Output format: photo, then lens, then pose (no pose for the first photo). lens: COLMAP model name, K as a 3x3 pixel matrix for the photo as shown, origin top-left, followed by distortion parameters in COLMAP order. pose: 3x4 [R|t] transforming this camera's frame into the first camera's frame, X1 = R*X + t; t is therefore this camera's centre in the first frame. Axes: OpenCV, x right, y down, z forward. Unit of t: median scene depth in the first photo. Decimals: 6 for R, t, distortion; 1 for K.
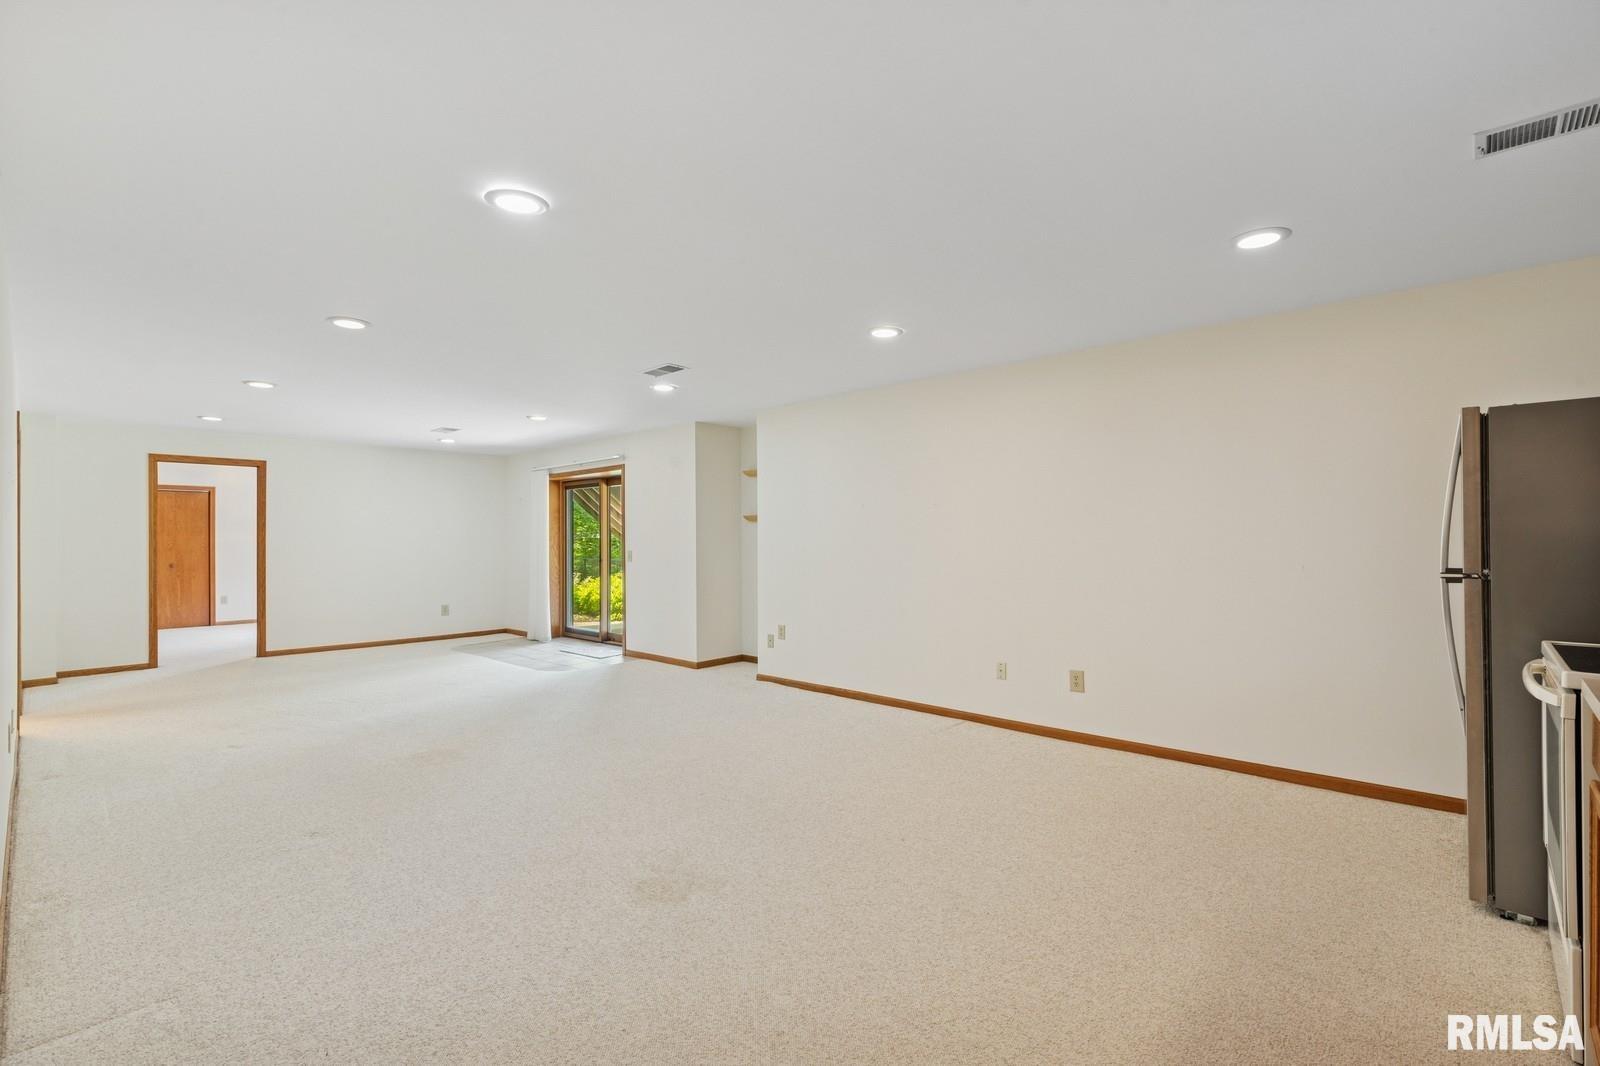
lens RADIAL K [[720.9, 0, 804.7], [0, 720.9, 540.6], [0, 0, 1]] dist [0.004722, 0.000189]
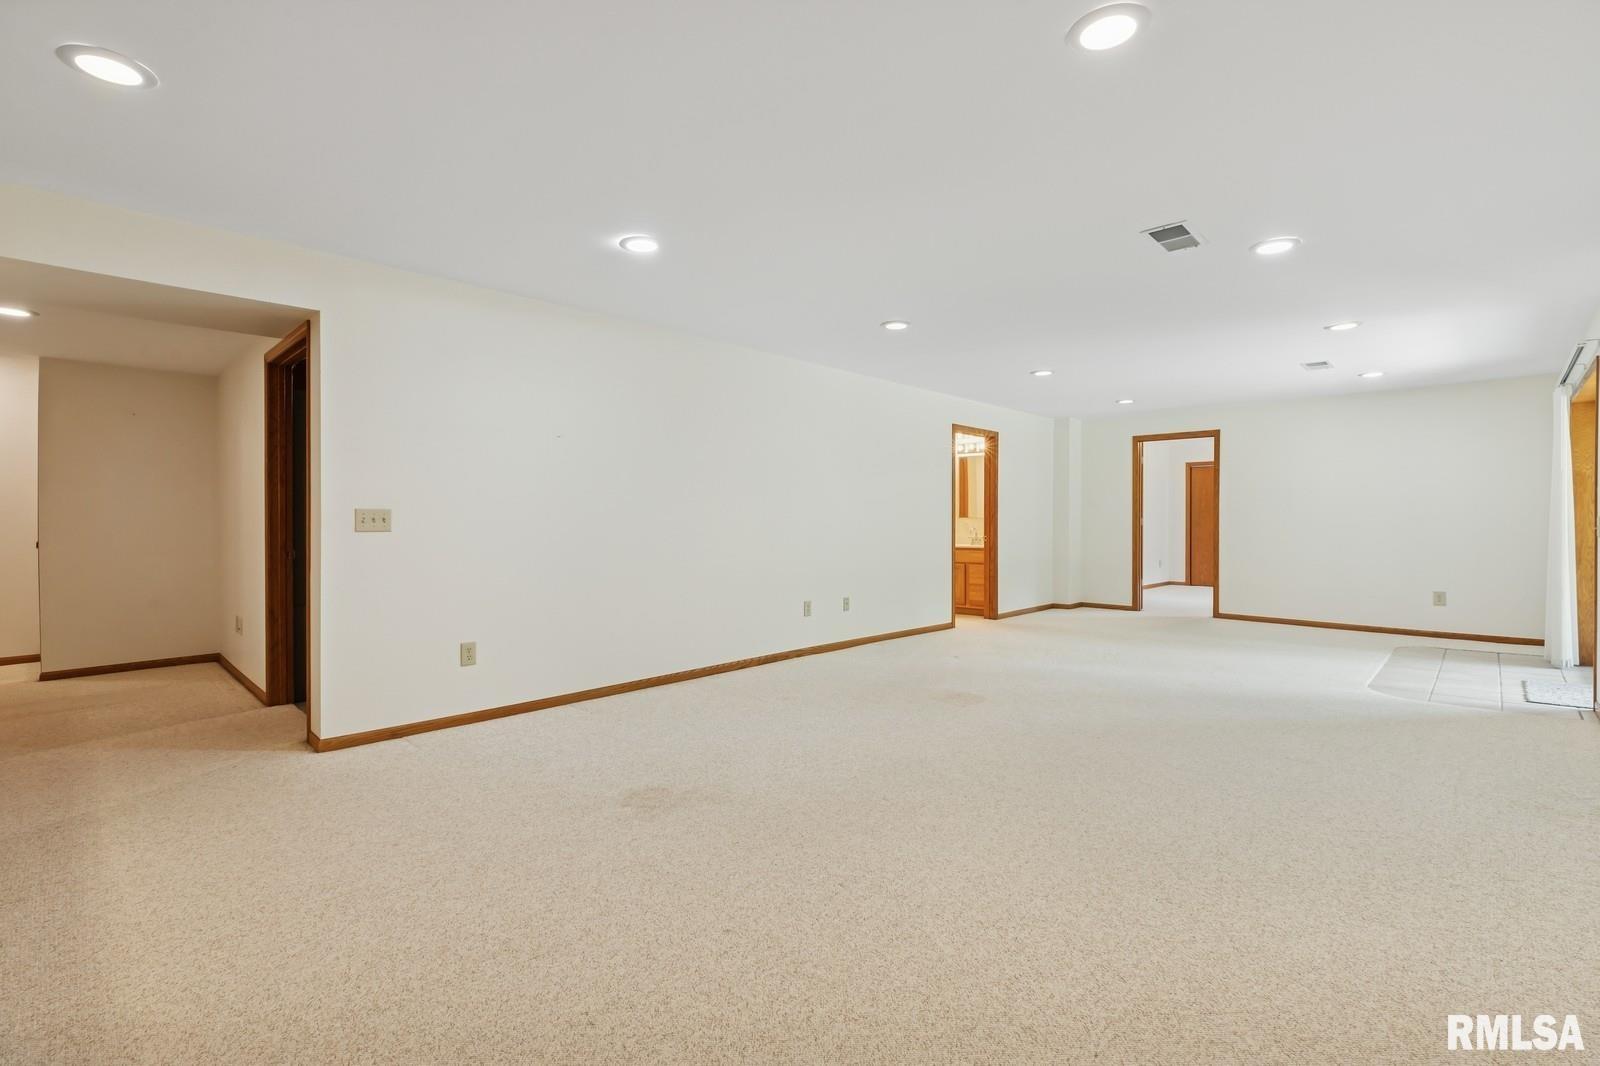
lens RADIAL K [[720.9, 0, 803.9], [0, 720.9, 525.0], [0, 0, 1]] dist [0.004722, 0.000189]
pose [[-0.017657, 0.012636, -0.999764, 0.298078], [-0.001074, 0.999919, 0.012657, 0.013809], [0.999844, 0.001297, -0.017642, 0.408621]]
